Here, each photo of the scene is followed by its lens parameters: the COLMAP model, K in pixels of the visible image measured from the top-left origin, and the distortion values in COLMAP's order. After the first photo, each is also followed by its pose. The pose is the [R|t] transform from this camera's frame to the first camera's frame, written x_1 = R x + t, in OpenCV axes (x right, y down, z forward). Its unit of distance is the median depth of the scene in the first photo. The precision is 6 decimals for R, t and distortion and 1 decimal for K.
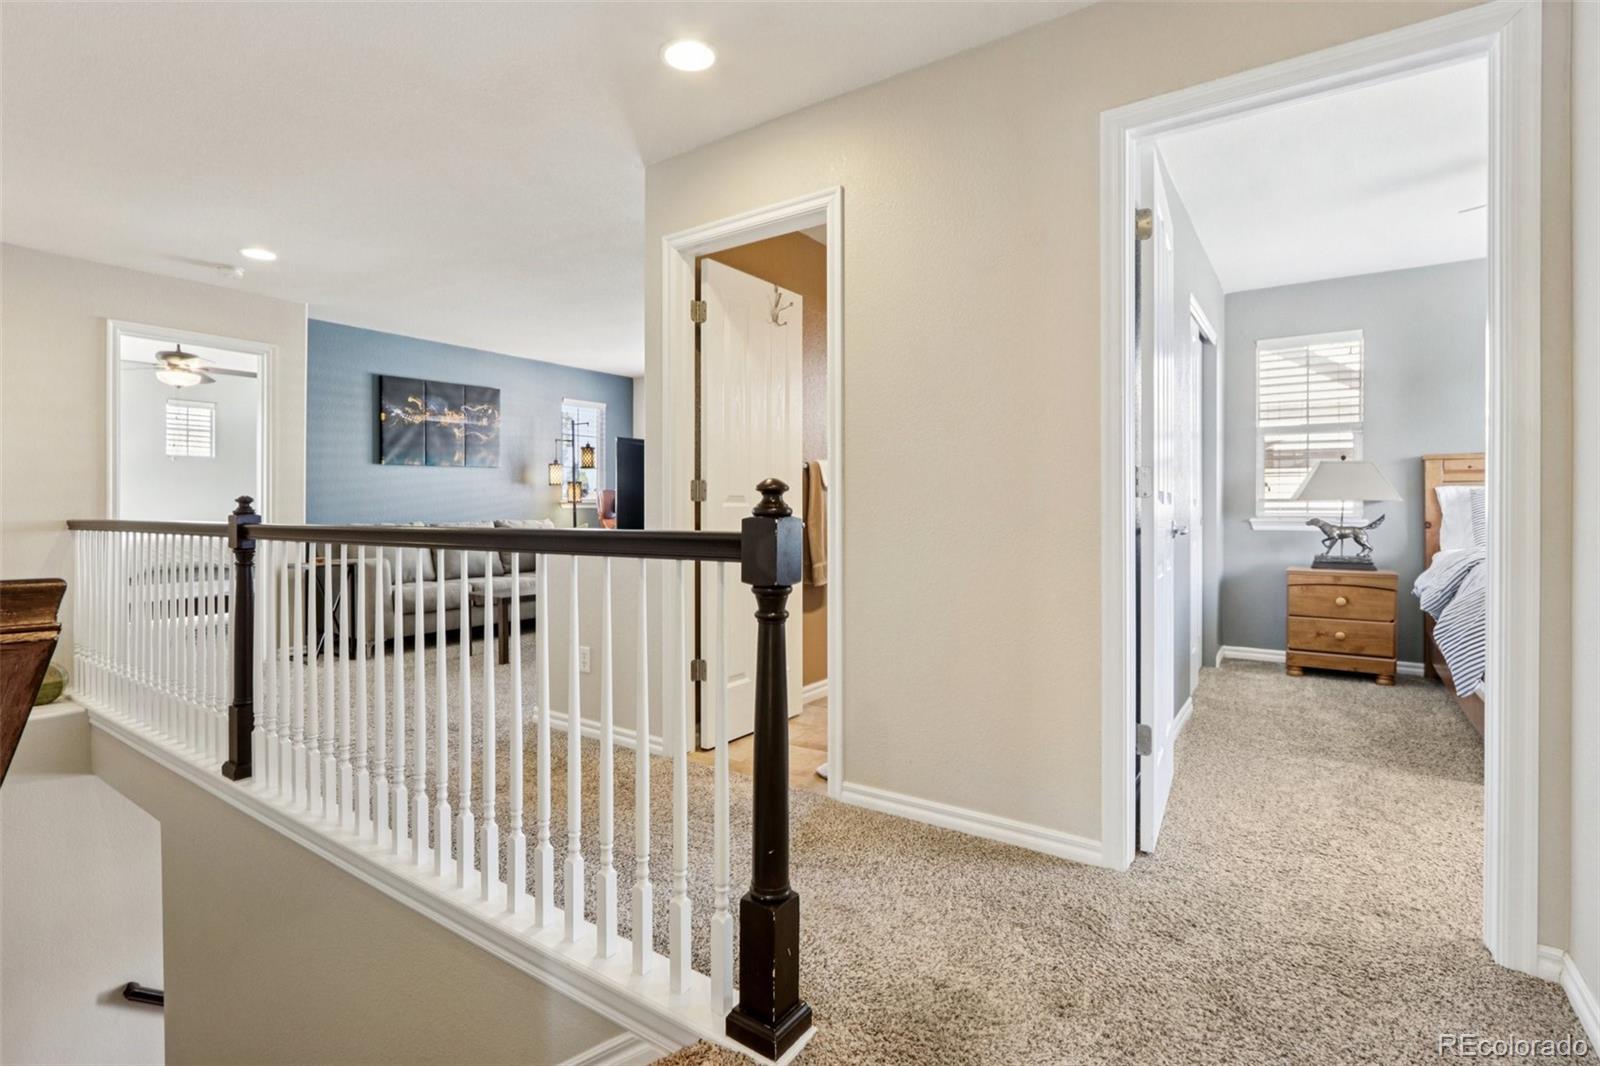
lens RADIAL K [[757.6, 0, 785.4], [0, 757.6, 509.4], [0, 0, 1]] dist [-0.016099, 0.002779]
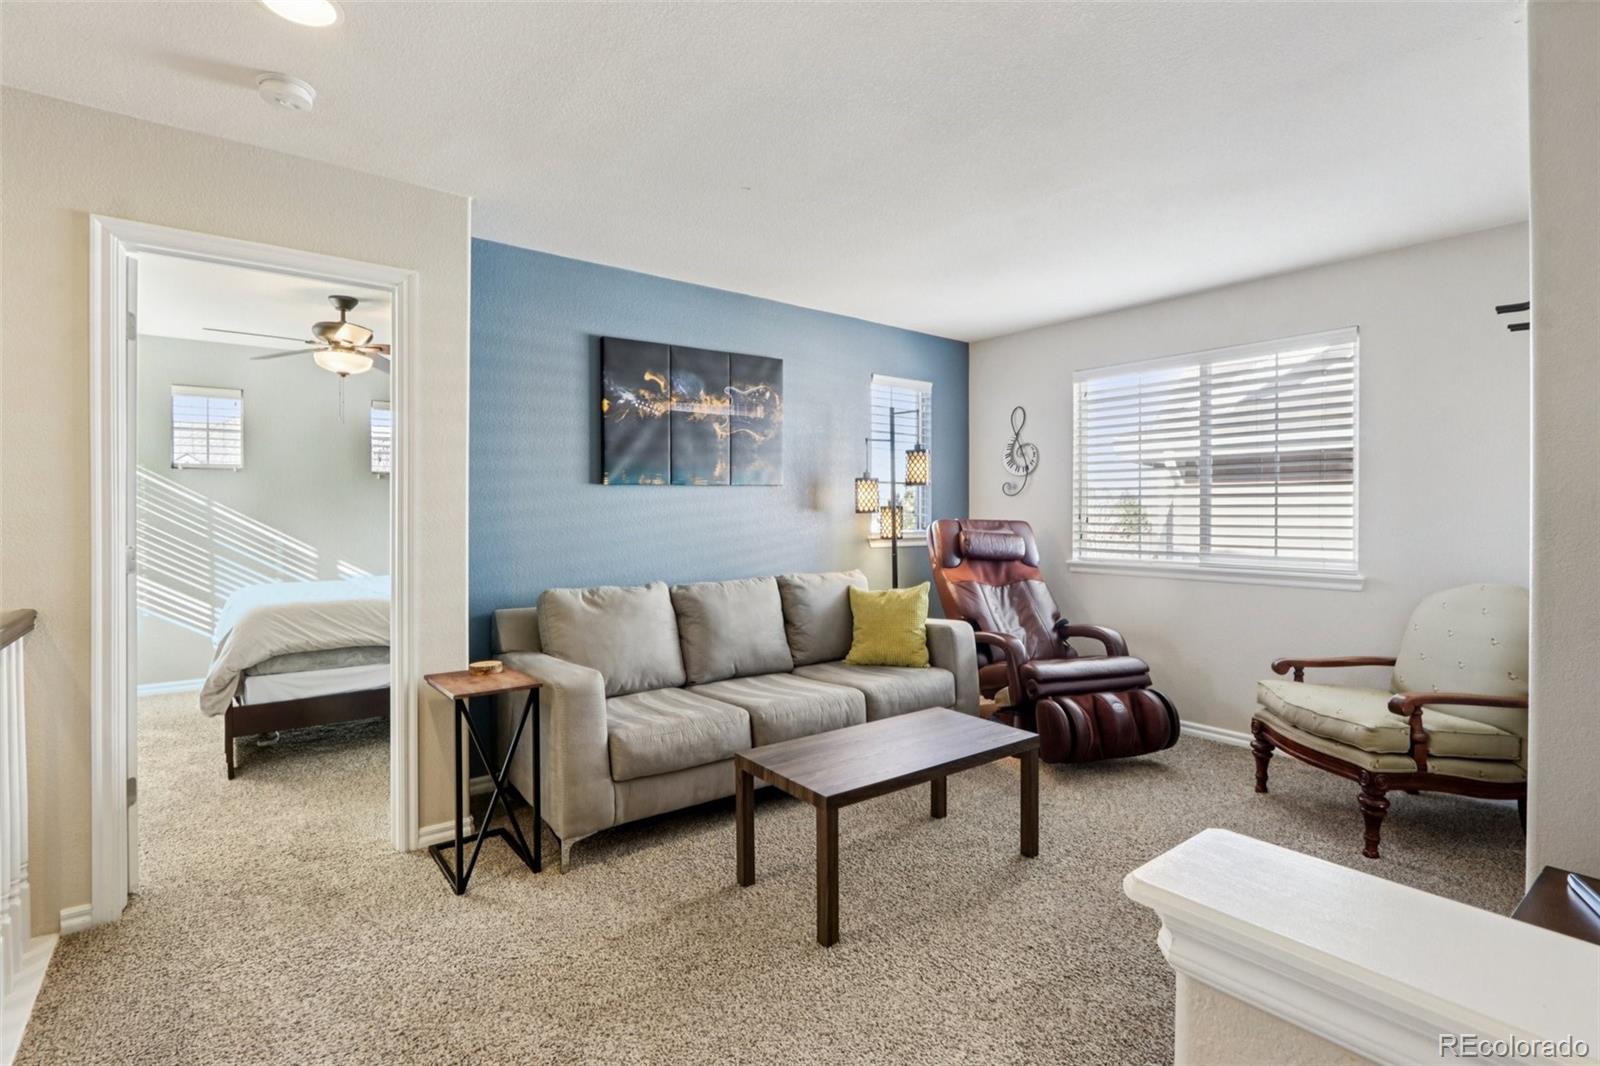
lens RADIAL K [[757.6, 0, 800.9], [0, 757.6, 517.8], [0, 0, 1]] dist [-0.016099, 0.002779]
pose [[0.958737, 0.003138, -0.284276, -0.210125], [-0.001942, 0.999988, 0.004486, -0.035879], [0.284287, -0.003749, 0.958732, 0.460782]]
